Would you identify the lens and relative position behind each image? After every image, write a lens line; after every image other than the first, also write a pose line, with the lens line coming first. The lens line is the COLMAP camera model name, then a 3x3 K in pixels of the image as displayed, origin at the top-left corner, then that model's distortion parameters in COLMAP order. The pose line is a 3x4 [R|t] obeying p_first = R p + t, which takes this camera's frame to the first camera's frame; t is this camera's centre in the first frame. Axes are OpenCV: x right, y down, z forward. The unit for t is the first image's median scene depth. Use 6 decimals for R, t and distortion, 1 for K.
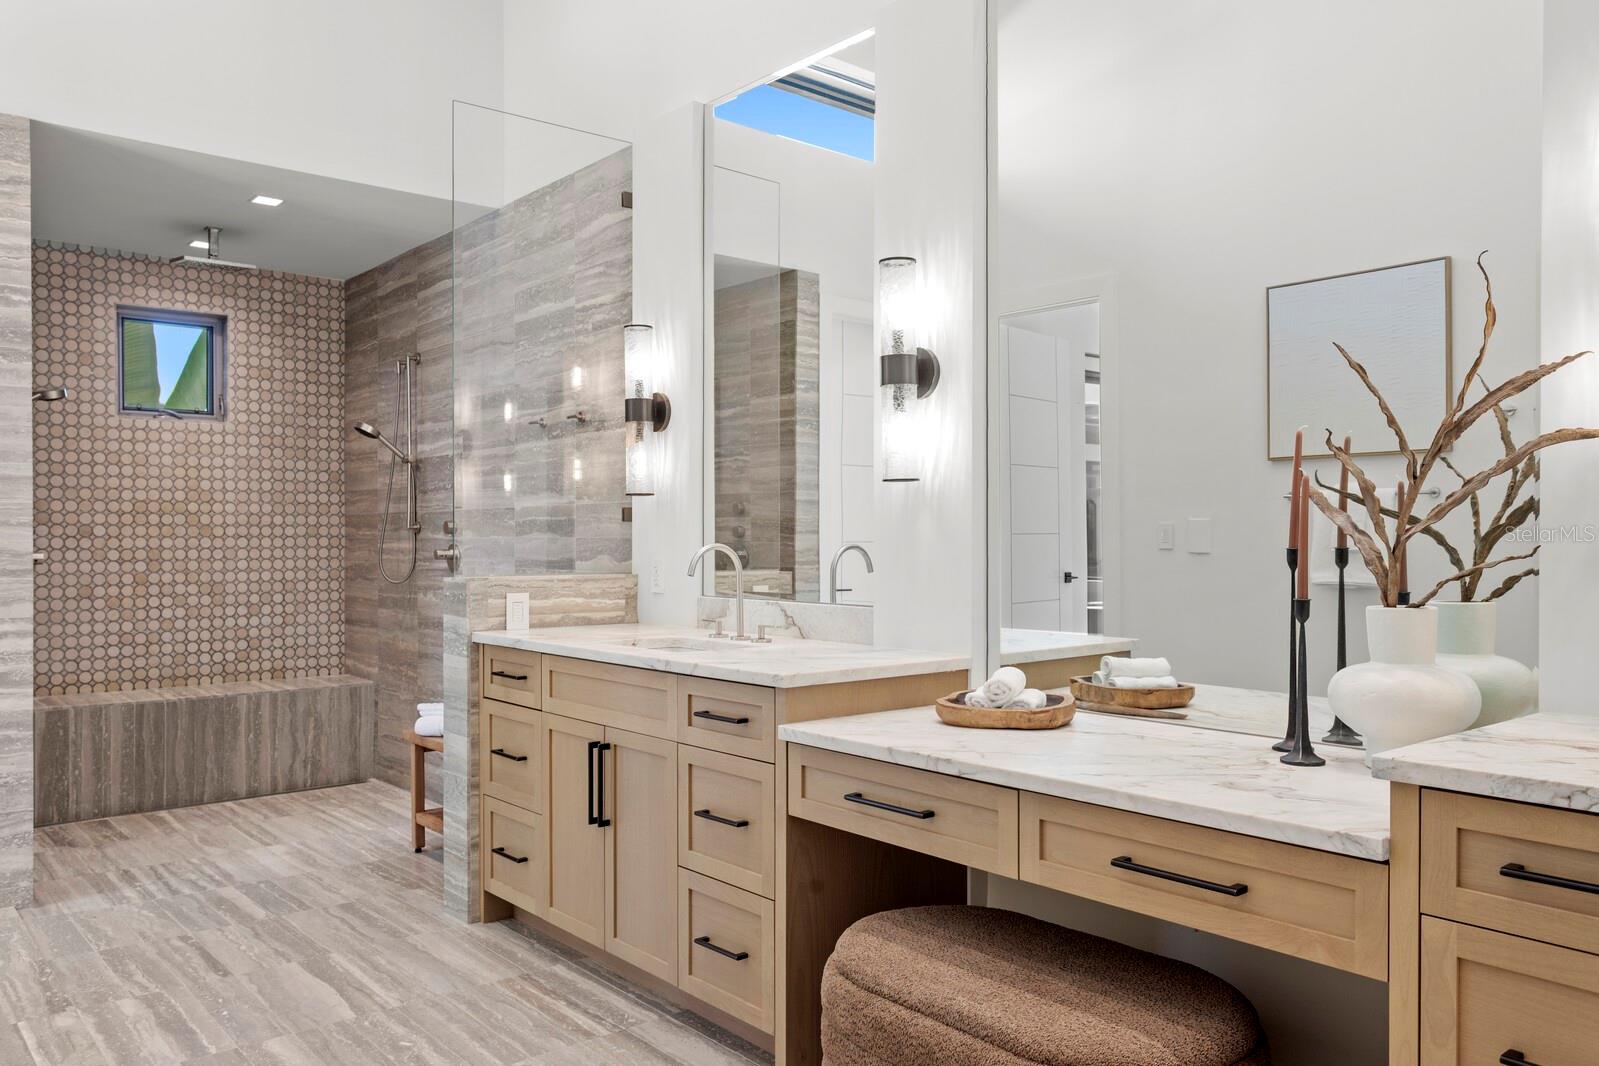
lens RADIAL K [[1202.2, 0, 801.3], [0, 1202.2, 526.1], [0, 0, 1]] dist [0.011102, -0.007762]
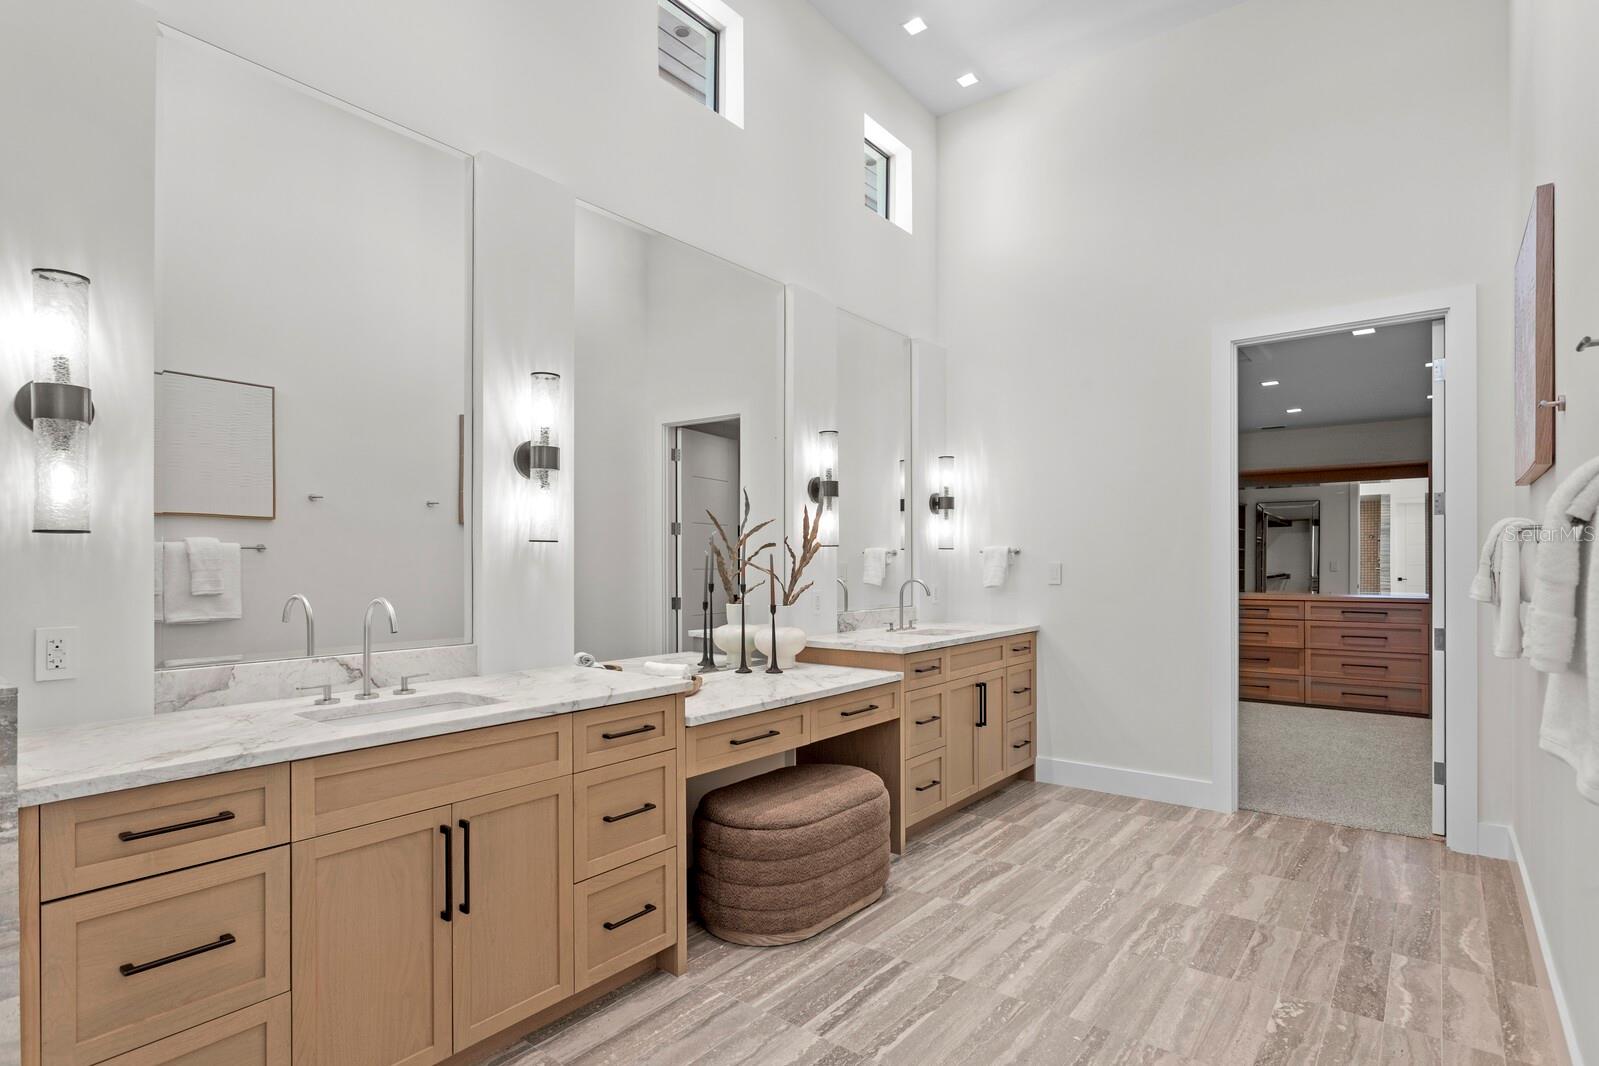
lens RADIAL K [[791.3, 0, 792.5], [0, 791.3, 585.6], [0, 0, 1]] dist [-0.006140, 0.000020]
pose [[-0.197142, -0.015134, 0.980258, -0.732709], [0.000838, 0.999878, 0.015605, -0.002627], [-0.980375, 0.003897, -0.197105, 0.817301]]
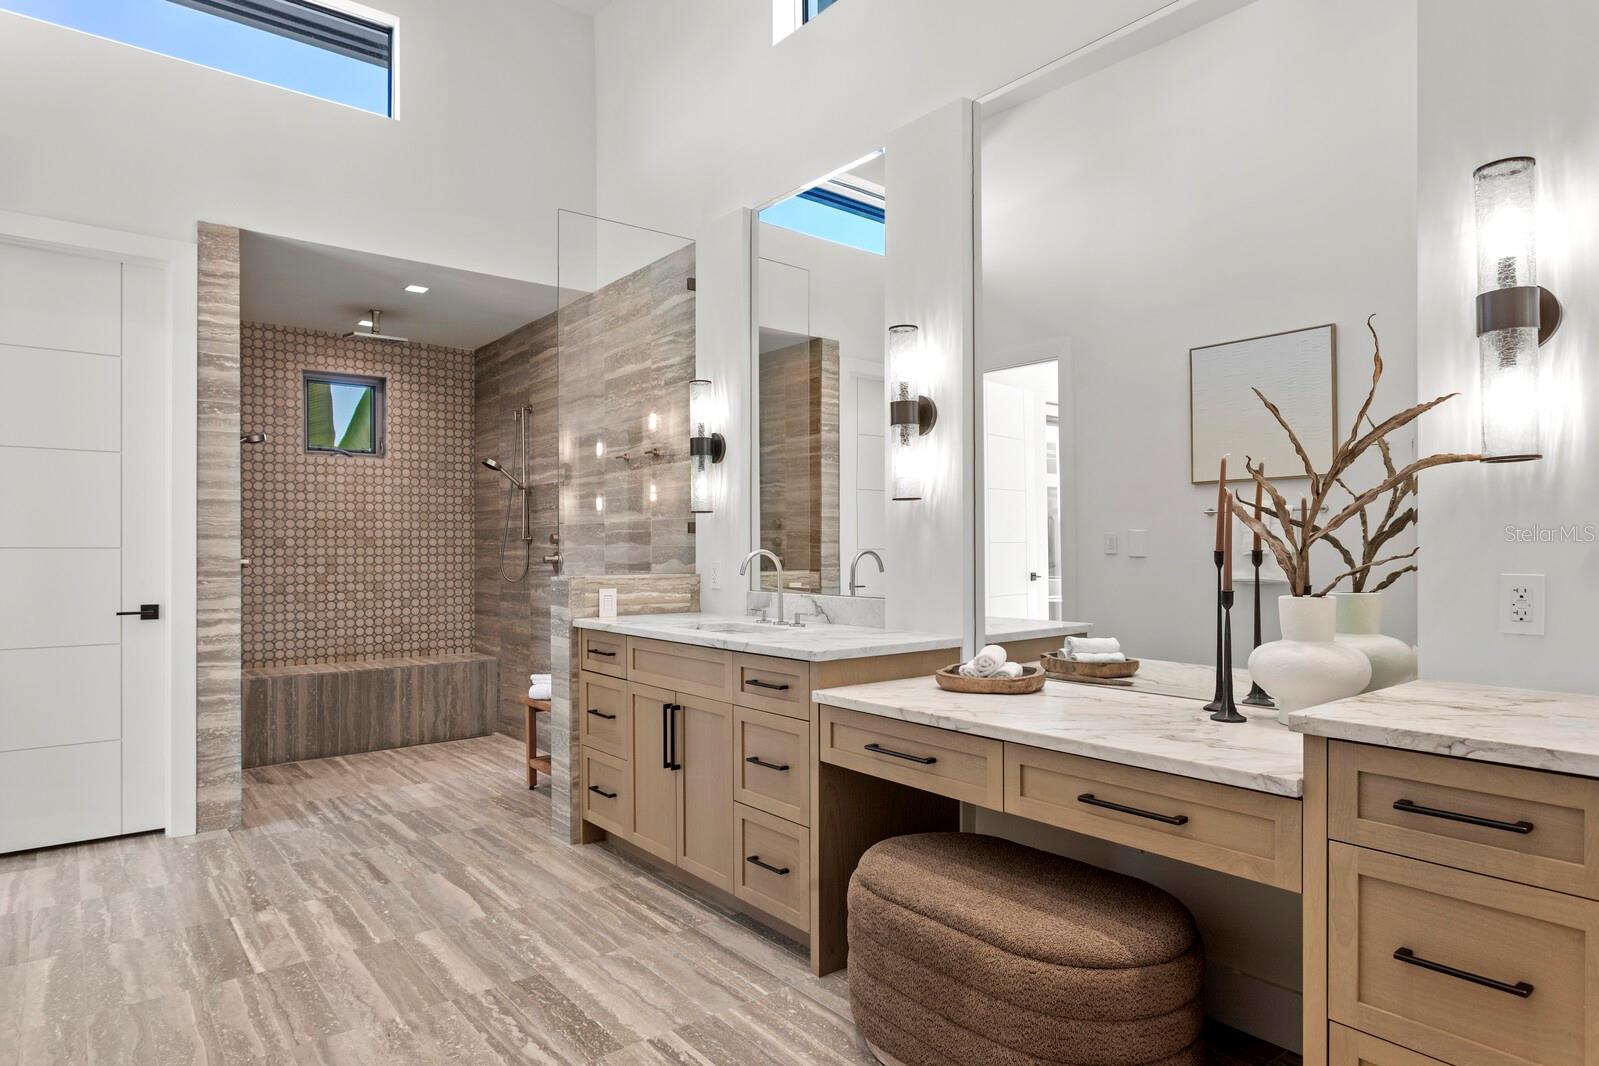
lens RADIAL K [[929.0, 0, 799.3], [0, 929.0, 532.0], [0, 0, 1]] dist [-0.005091, -0.000391]
pose [[0.999696, -0.003905, -0.024326, -0.006316], [0.003737, 0.999969, -0.006931, 0.002435], [0.024352, 0.006838, 0.999680, 0.007947]]
